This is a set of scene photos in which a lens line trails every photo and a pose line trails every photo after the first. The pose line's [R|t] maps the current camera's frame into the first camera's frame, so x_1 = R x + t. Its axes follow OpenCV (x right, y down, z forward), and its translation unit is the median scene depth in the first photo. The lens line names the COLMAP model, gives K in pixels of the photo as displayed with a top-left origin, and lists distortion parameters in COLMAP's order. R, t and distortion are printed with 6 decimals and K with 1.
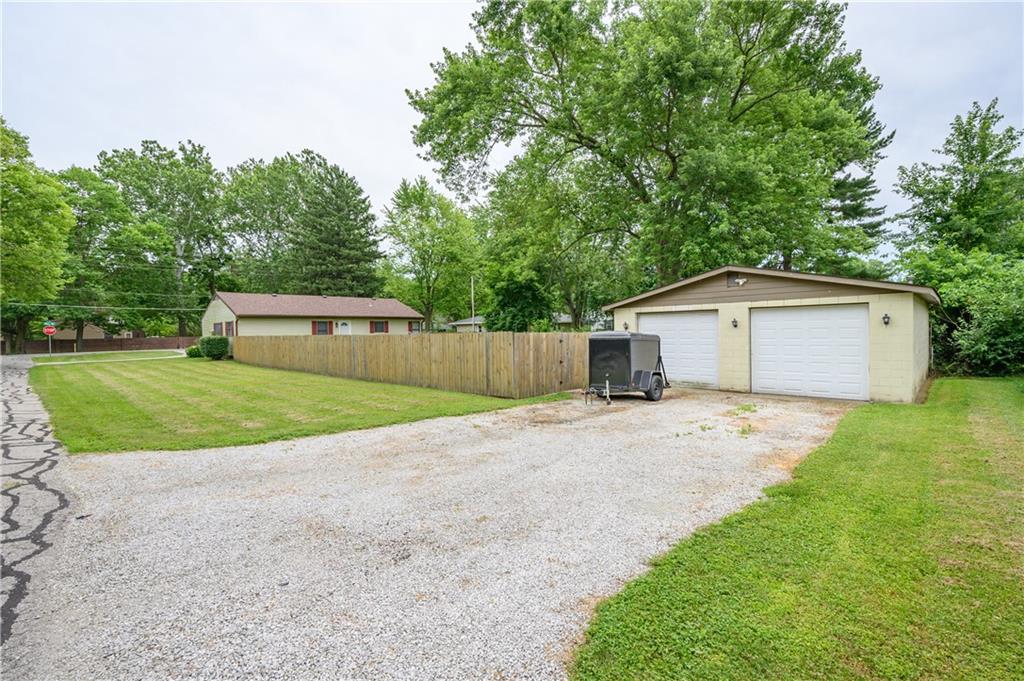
lens RADIAL K [[463.3, 0, 499.9], [0, 463.3, 336.4], [0, 0, 1]] dist [-0.002468, -0.000201]
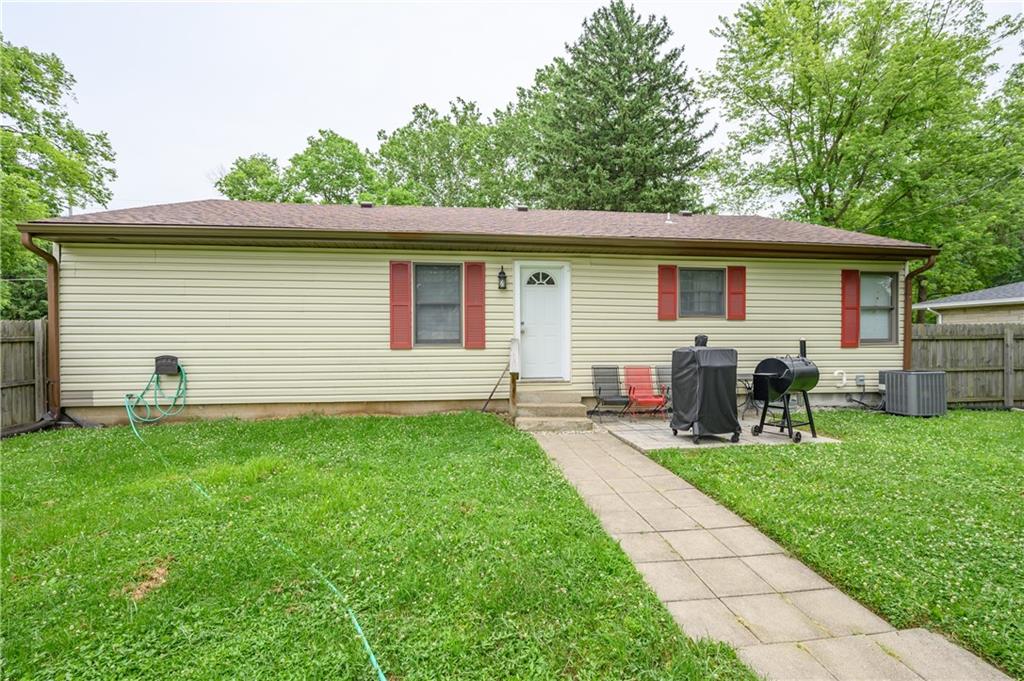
lens RADIAL K [[431.5, 0, 512.0], [0, 431.5, 340.5], [0, 0, 1]] dist [0.001579, 0.000193]
pose [[0.791161, 0.020406, -0.611267, -0.133427], [-0.015364, 0.999791, 0.013491, 0.000771], [0.611414, -0.001281, 0.791310, 0.504873]]
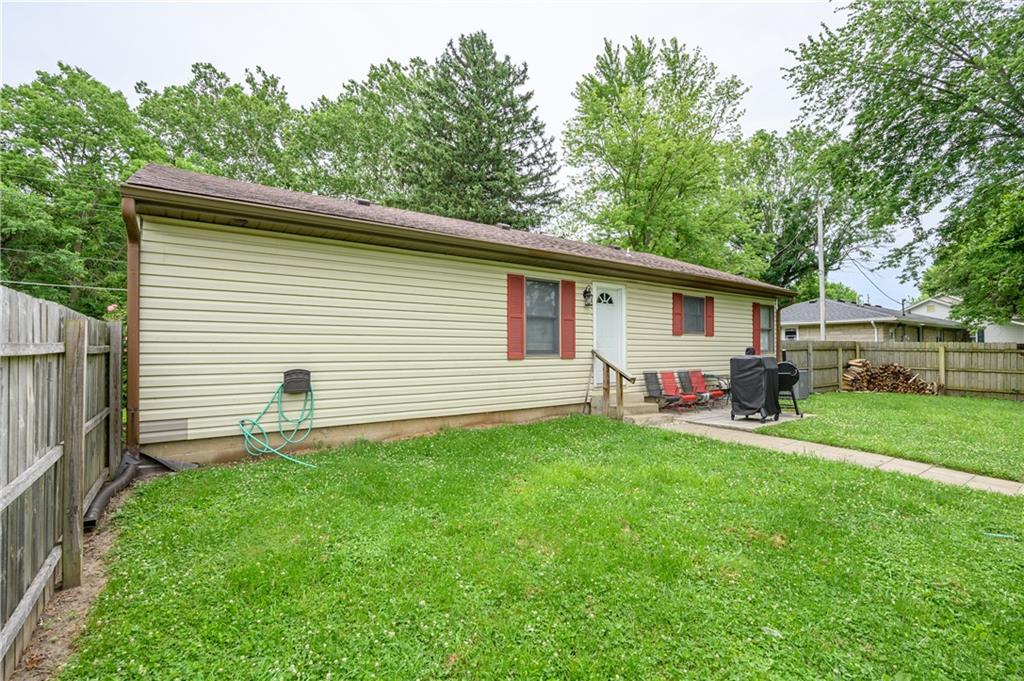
lens RADIAL K [[444.3, 0, 490.9], [0, 444.3, 345.4], [0, 0, 1]] dist [0.015632, -0.014605]
pose [[0.983001, 0.016612, -0.182848, -0.216341], [-0.018765, 0.999773, -0.010051, 0.002678], [0.182639, 0.013312, 0.983090, 0.452418]]
